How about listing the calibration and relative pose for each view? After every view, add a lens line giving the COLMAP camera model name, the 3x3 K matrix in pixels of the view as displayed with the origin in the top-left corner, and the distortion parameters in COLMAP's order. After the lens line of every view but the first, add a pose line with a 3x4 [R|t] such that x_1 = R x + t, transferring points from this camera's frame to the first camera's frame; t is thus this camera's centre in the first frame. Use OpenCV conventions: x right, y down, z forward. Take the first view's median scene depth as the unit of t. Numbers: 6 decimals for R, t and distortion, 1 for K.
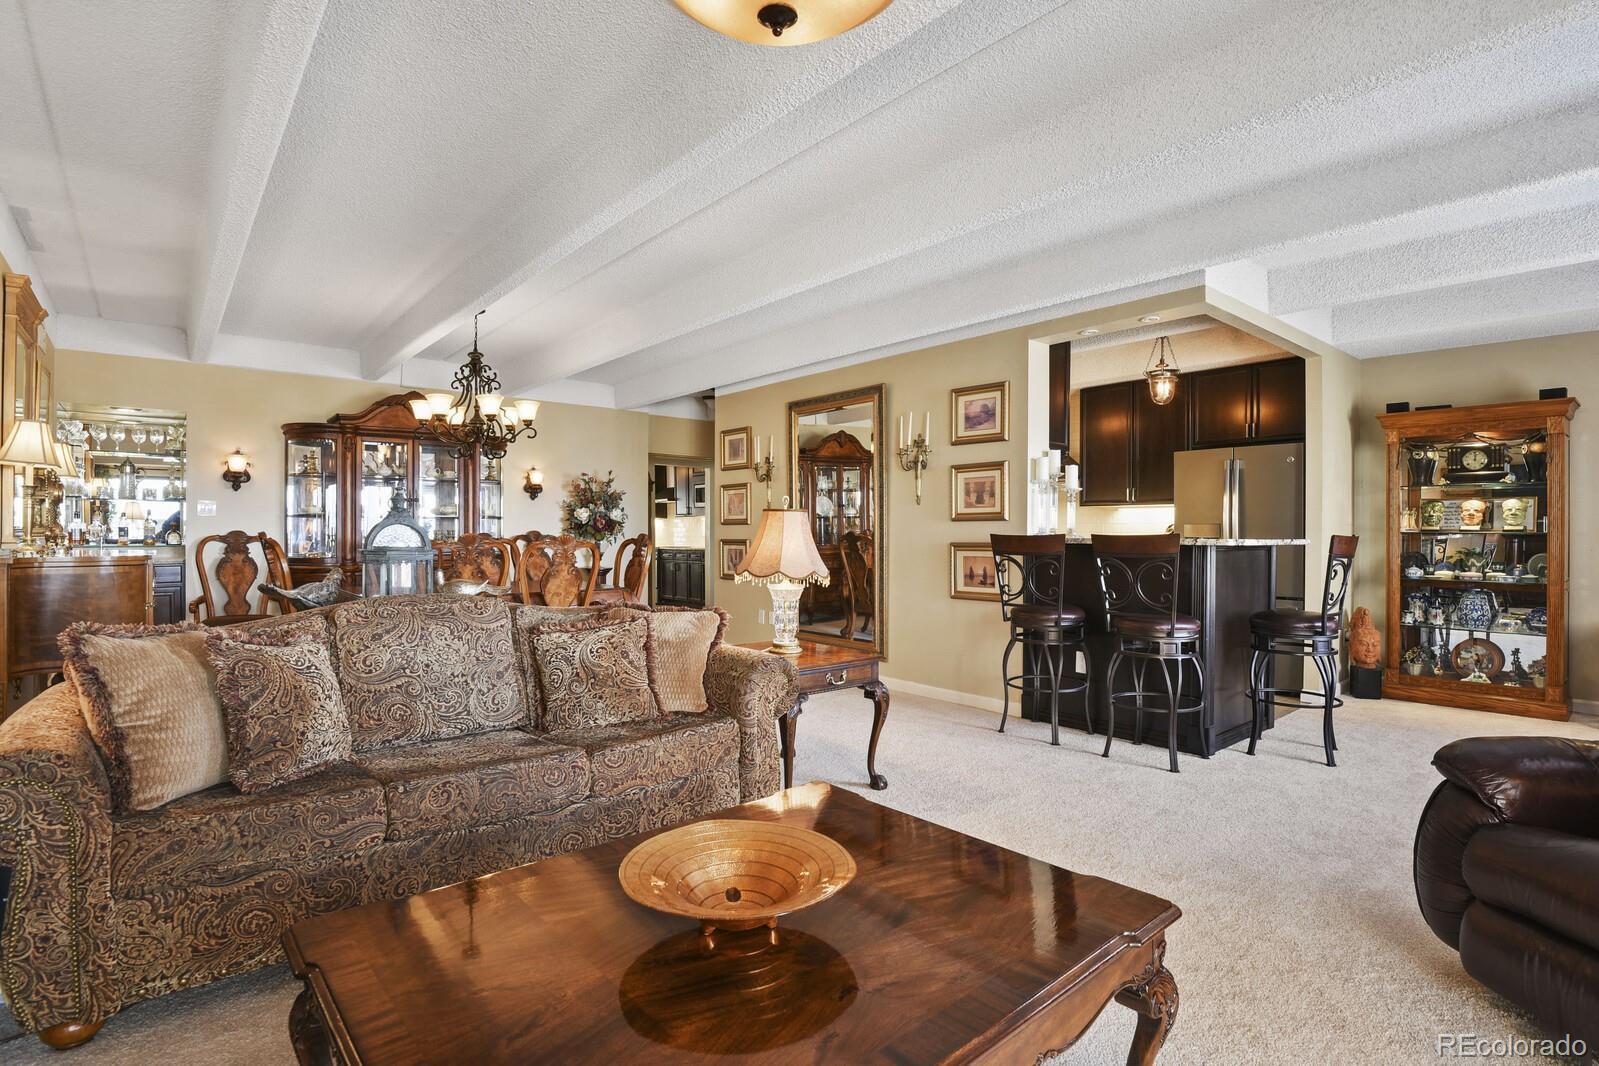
lens RADIAL K [[783.4, 0, 800.3], [0, 783.4, 532.9], [0, 0, 1]] dist [-0.020827, -0.001591]
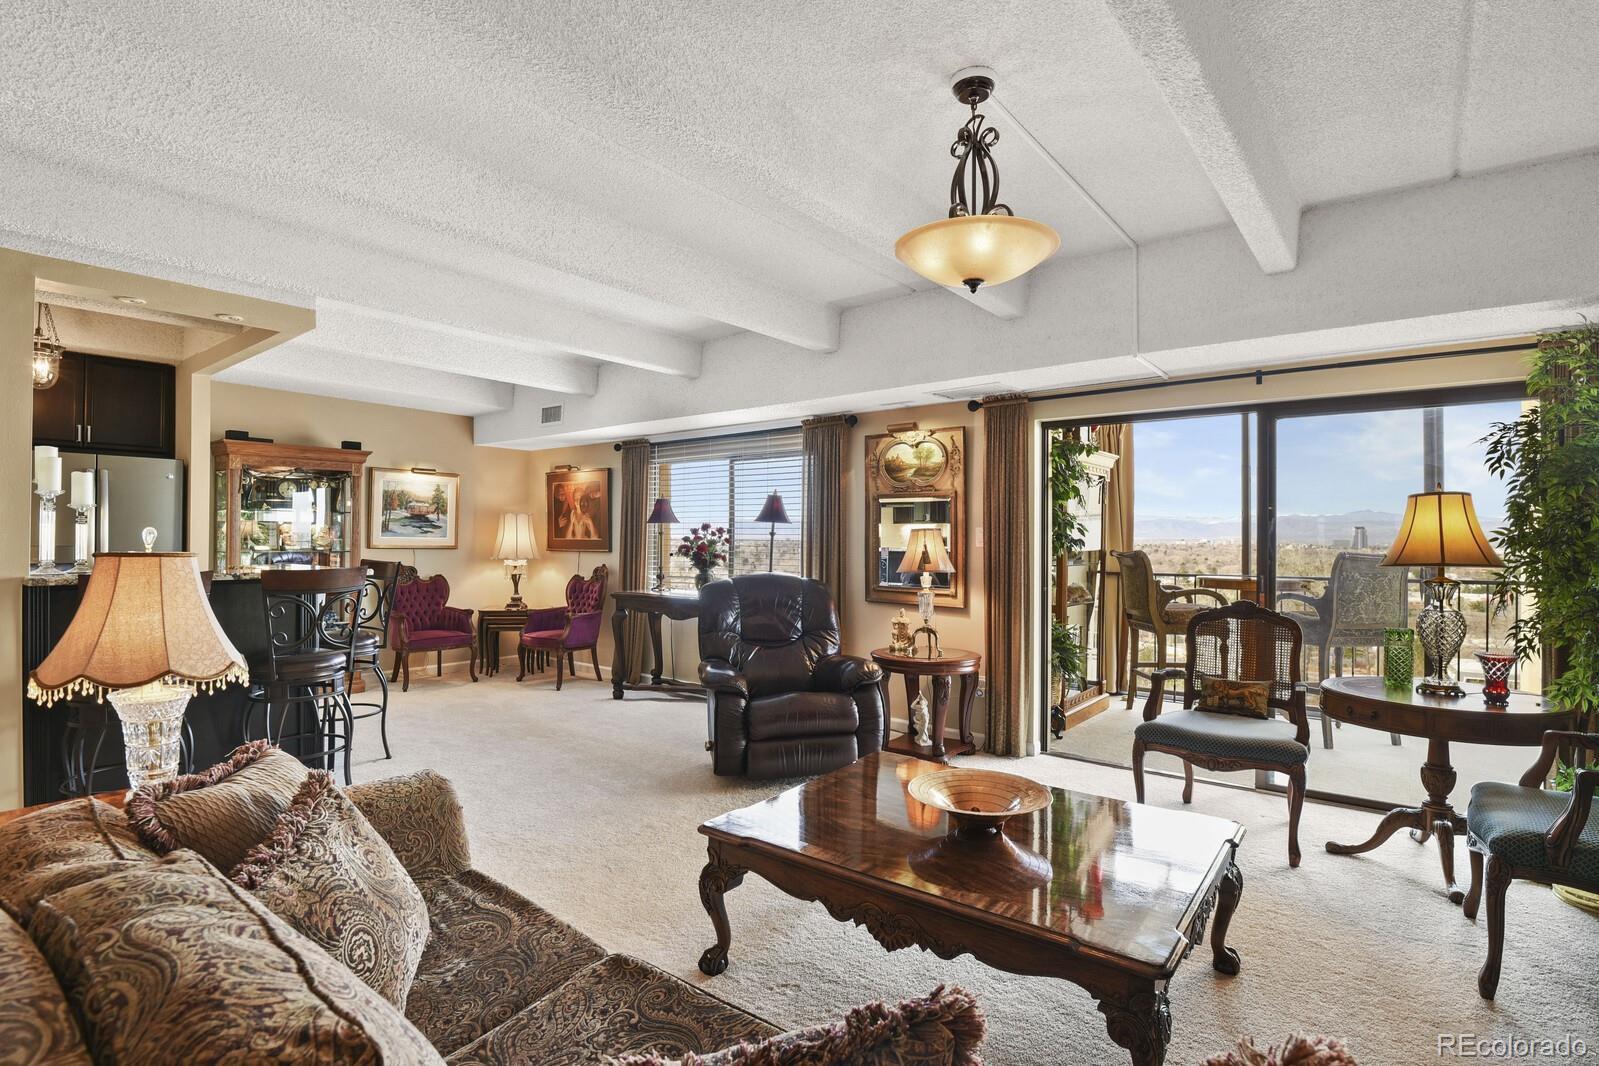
lens RADIAL K [[784.8, 0, 800.6], [0, 784.8, 532.8], [0, 0, 1]] dist [-0.024381, -0.001055]
pose [[-0.208742, -0.000350, 0.977971, -0.448477], [-0.000543, 1.000000, 0.000241, -0.029186], [-0.977971, -0.000481, -0.208742, 0.472066]]
